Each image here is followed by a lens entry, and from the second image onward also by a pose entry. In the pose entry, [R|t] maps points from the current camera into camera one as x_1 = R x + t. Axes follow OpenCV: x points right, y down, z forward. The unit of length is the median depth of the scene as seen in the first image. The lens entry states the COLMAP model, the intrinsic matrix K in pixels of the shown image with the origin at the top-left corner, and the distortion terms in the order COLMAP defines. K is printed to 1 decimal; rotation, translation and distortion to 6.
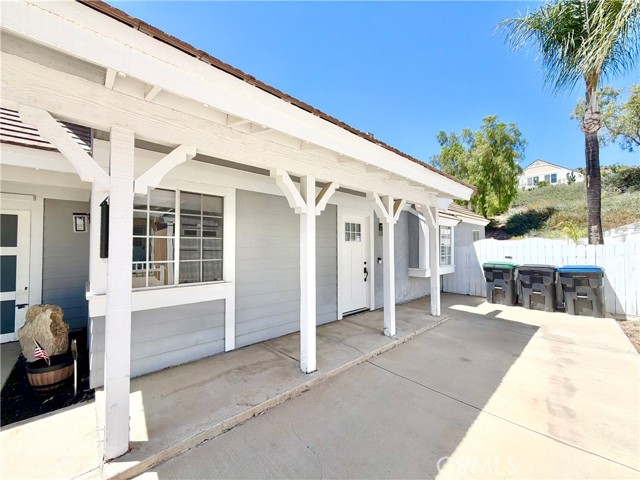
lens RADIAL K [[256.0, 0, 318.3], [0, 256.0, 240.9], [0, 0, 1]] dist [-0.000578, 0.000213]
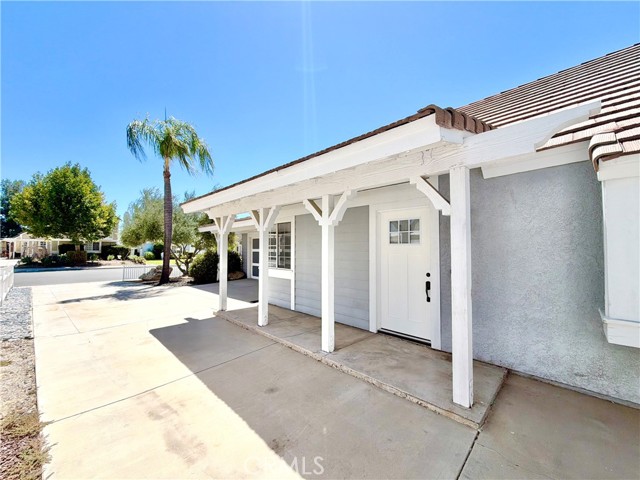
lens RADIAL K [[256.0, 0, 318.3], [0, 256.0, 240.9], [0, 0, 1]] dist [-0.000578, 0.000213]
pose [[0.032387, -0.027584, -0.999095, 1.133807], [0.028972, 0.999225, -0.026649, 0.007261], [0.999055, -0.028083, 0.033161, 0.908918]]
